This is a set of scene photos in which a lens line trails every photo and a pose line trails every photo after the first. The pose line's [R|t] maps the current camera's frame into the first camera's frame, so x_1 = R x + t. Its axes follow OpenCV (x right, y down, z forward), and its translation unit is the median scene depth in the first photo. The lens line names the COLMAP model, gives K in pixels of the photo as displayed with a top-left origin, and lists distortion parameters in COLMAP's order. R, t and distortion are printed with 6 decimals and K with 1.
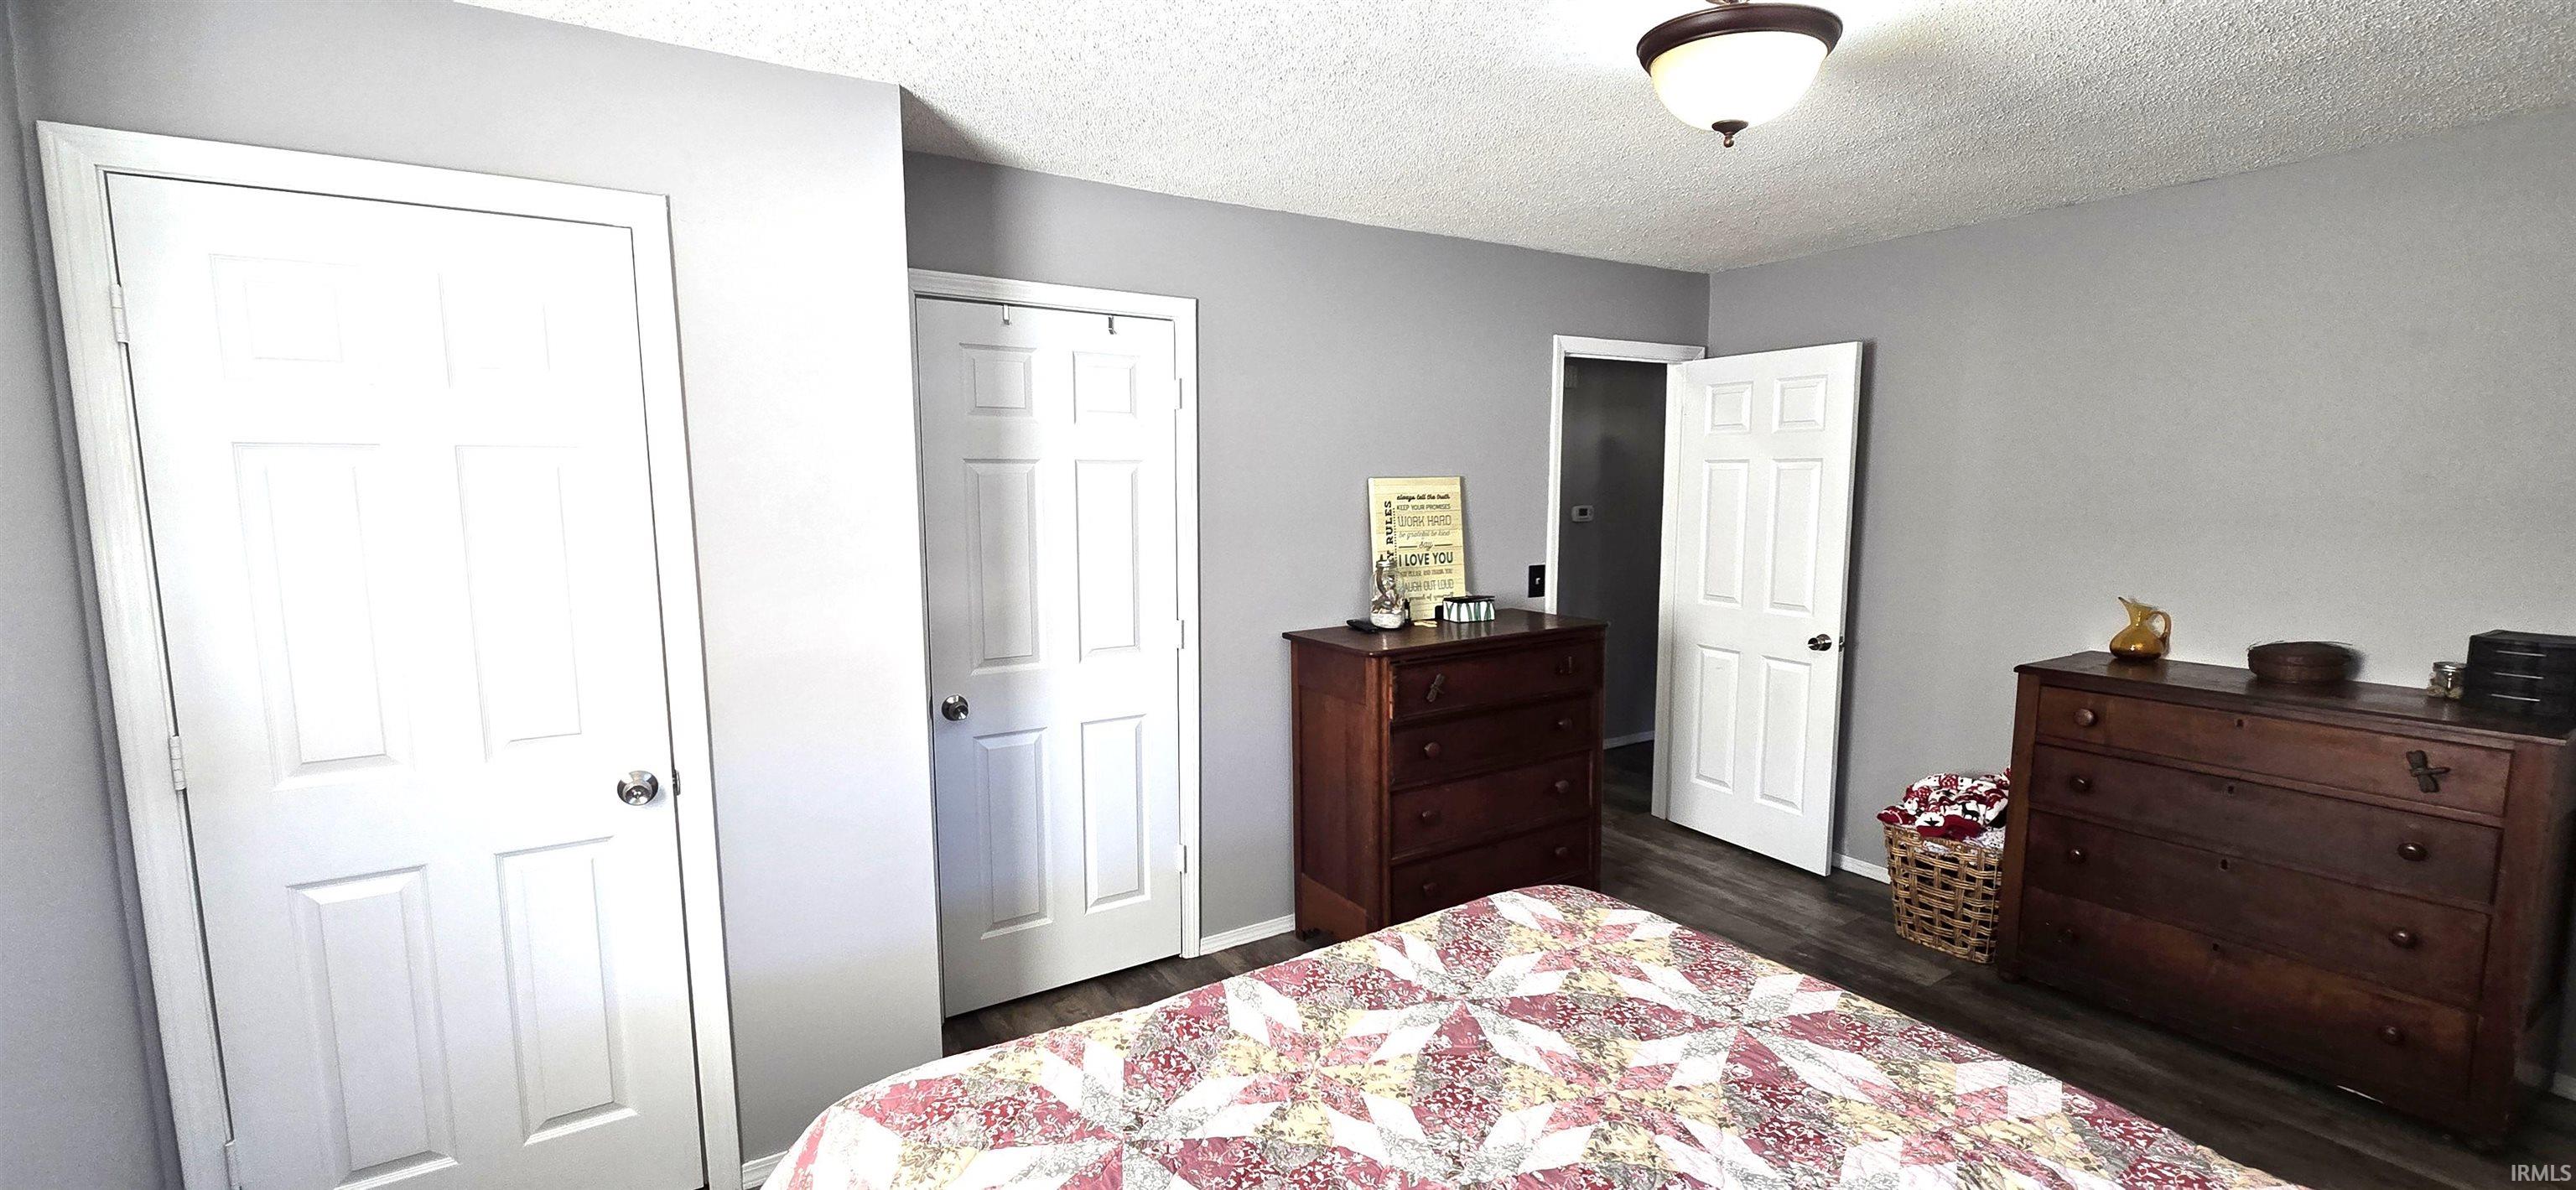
lens RADIAL K [[1054.0, 0, 1301.2], [0, 1054.0, 605.7], [0, 0, 1]] dist [0.000482, -0.000062]
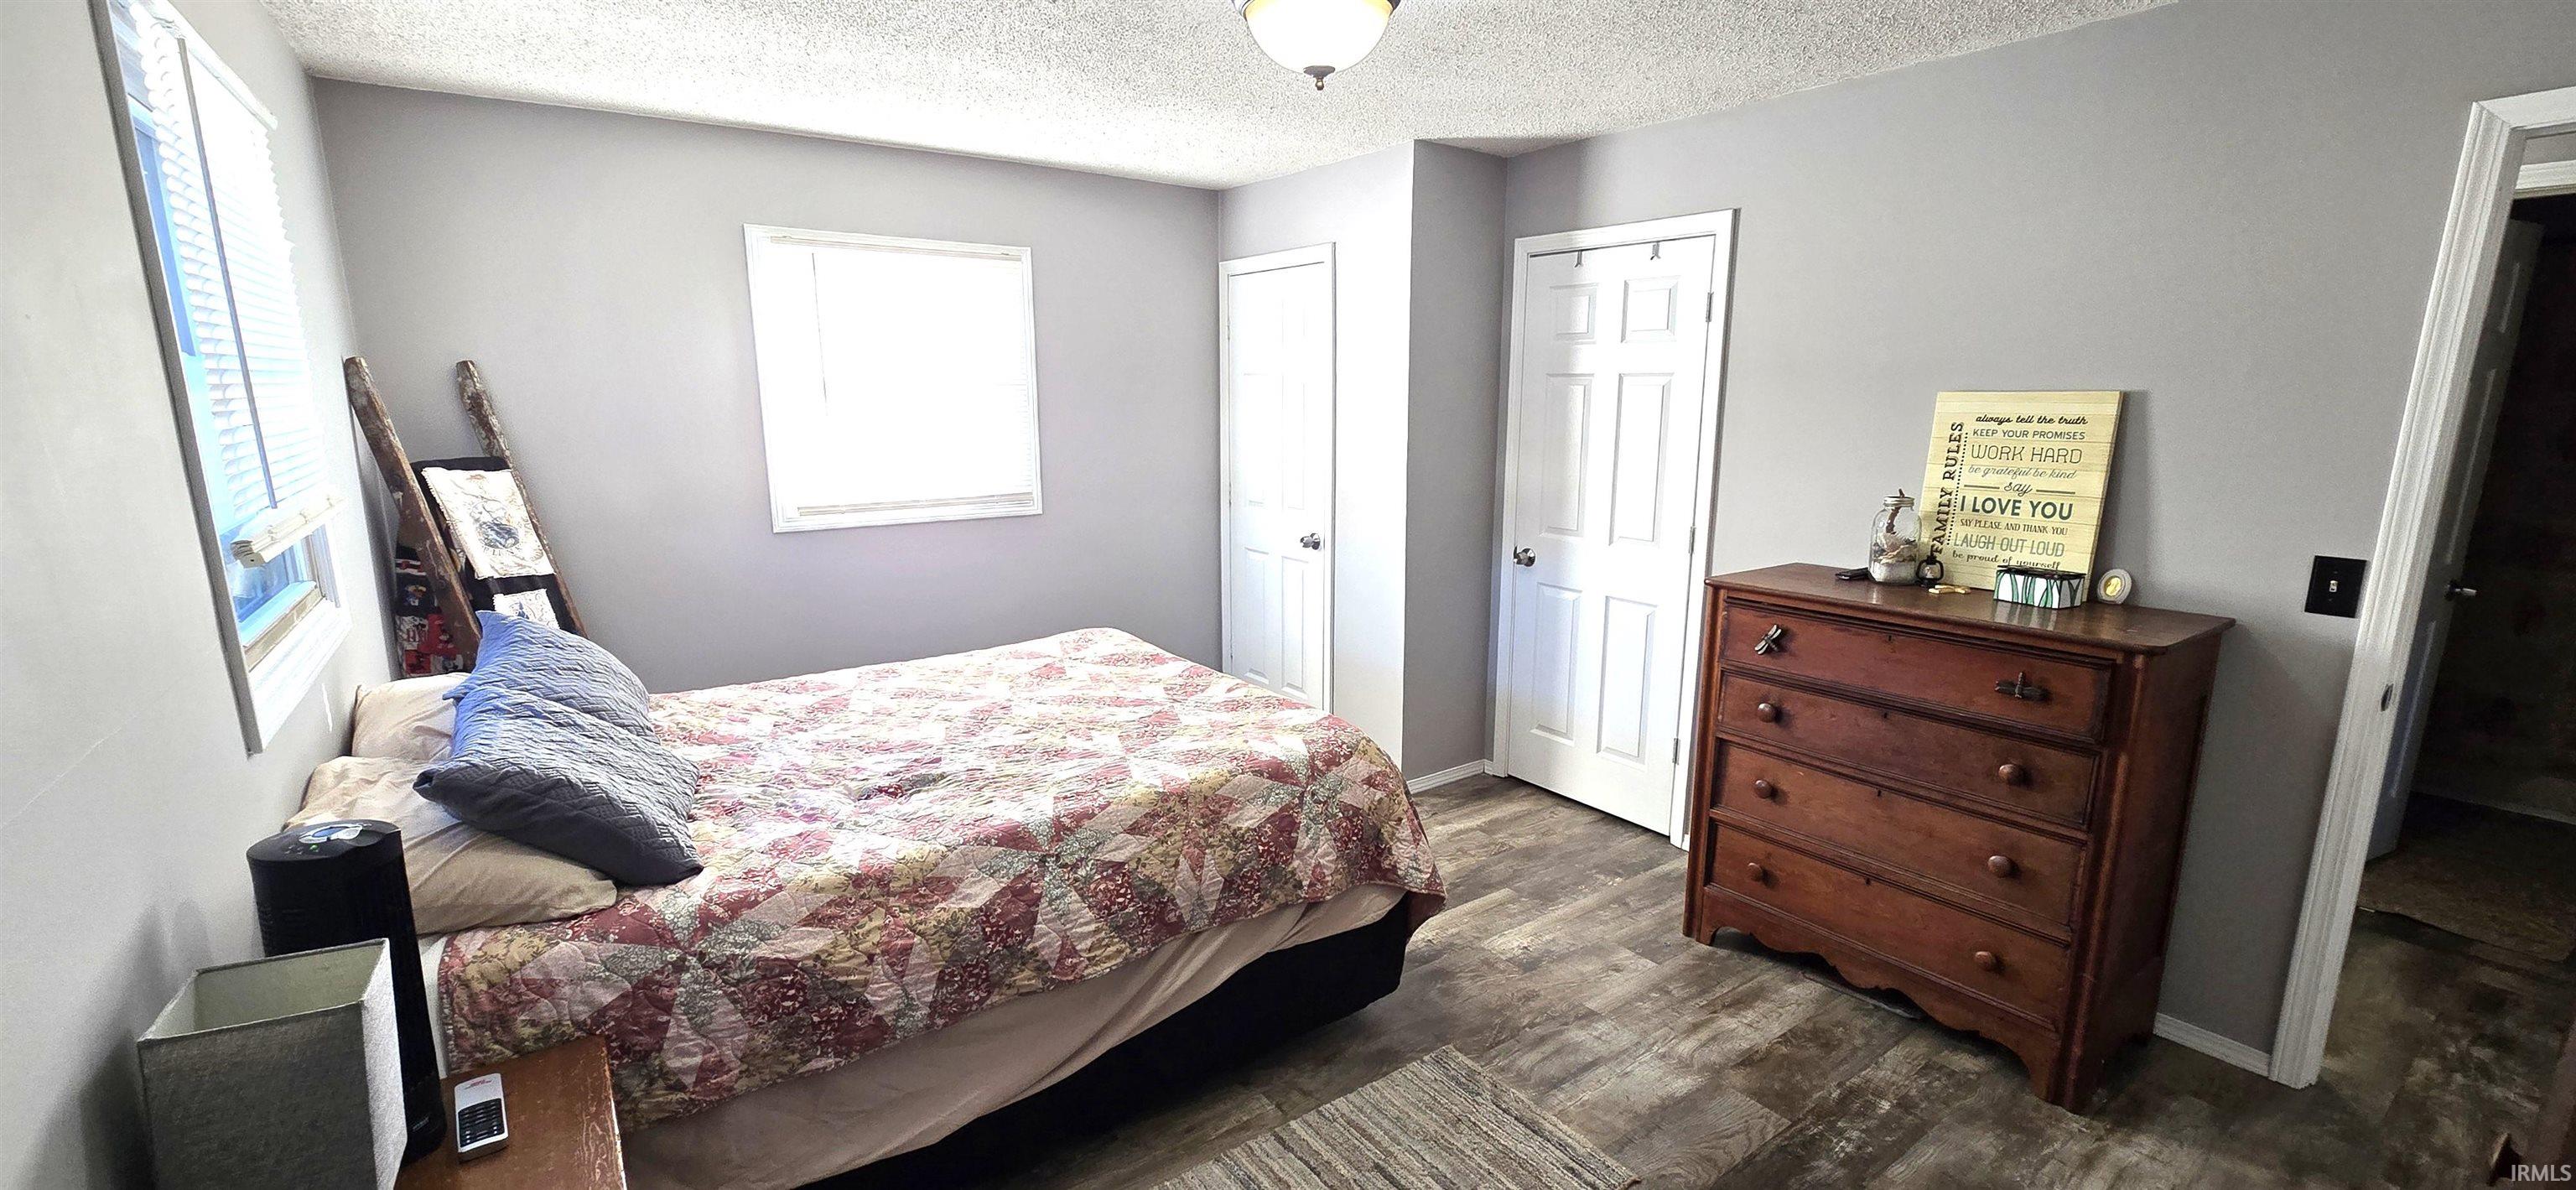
lens RADIAL K [[1054.0, 0, 1301.2], [0, 1054.0, 605.7], [0, 0, 1]] dist [0.000482, -0.000062]
pose [[0.064735, 0.205878, -0.976434, 0.815944], [-0.124269, 0.972533, 0.196816, -0.061526], [0.990135, 0.108600, 0.088542, 0.477344]]
